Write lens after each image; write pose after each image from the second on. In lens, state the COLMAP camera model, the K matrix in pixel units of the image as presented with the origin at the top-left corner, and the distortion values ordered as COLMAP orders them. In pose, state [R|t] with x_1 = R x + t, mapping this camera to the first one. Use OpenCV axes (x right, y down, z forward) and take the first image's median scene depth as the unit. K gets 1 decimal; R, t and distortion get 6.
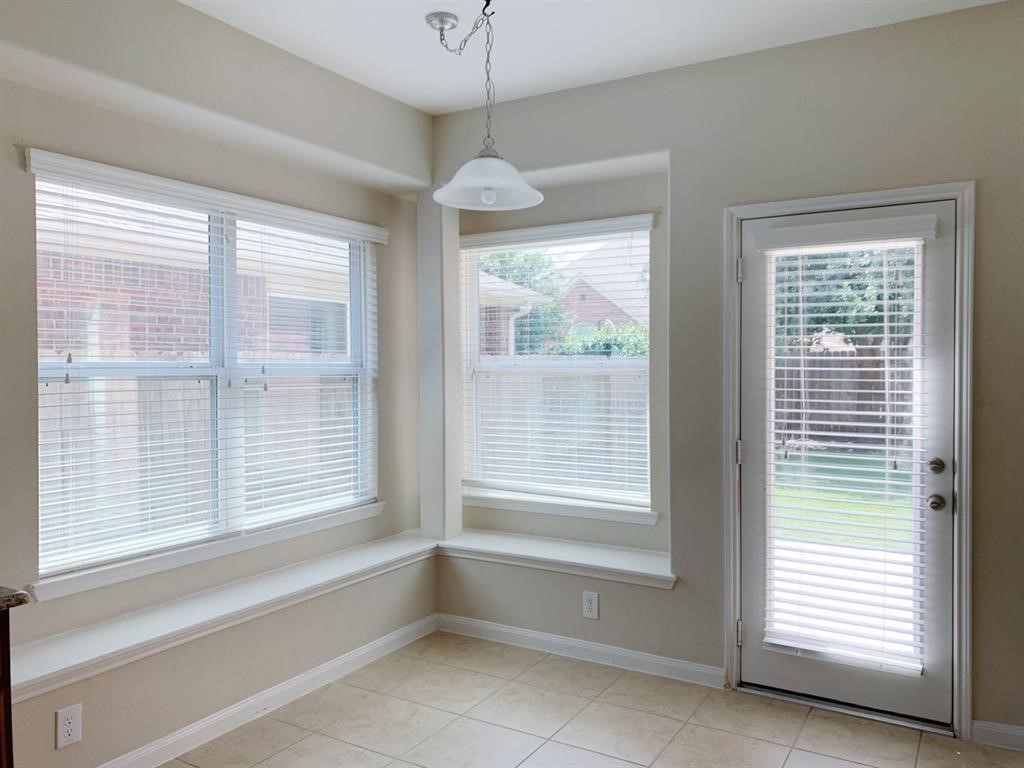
lens RADIAL K [[787.3, 0, 516.0], [0, 787.3, 380.1], [0, 0, 1]] dist [0.030649, -0.025144]
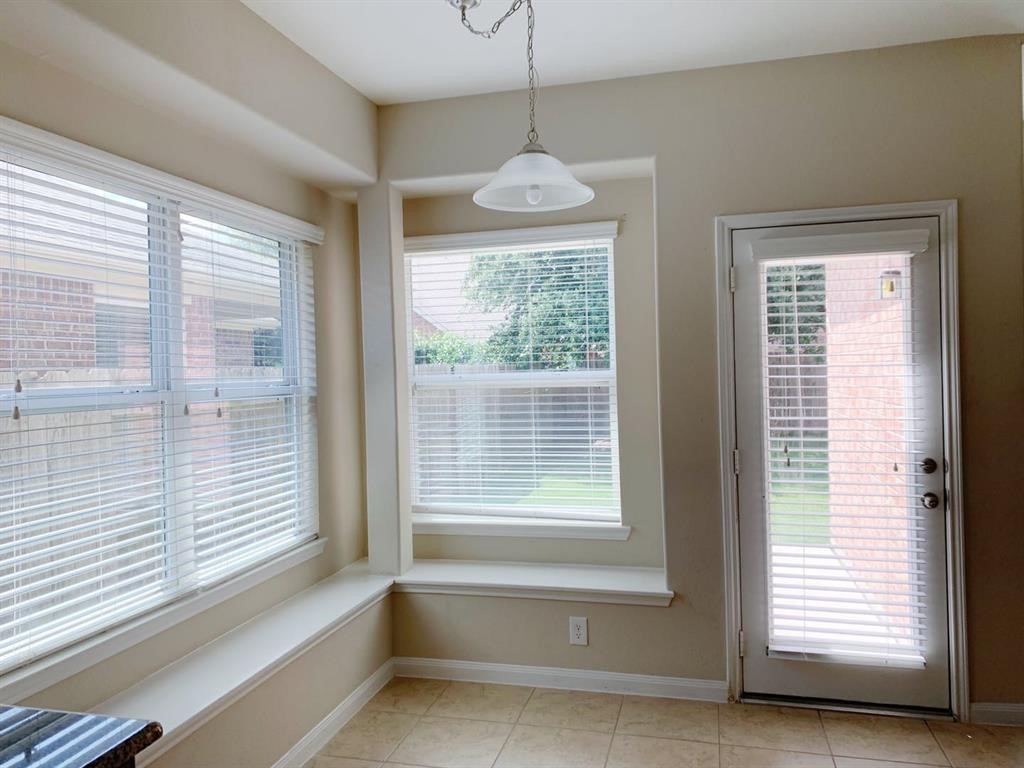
lens RADIAL K [[786.0, 0, 509.8], [0, 786.0, 371.8], [0, 0, 1]] dist [0.011052, 0.004111]
pose [[0.961124, -0.020749, 0.275336, -0.262269], [0.026019, 0.999541, -0.015500, -0.014043], [-0.274888, 0.022062, 0.961223, 0.120372]]
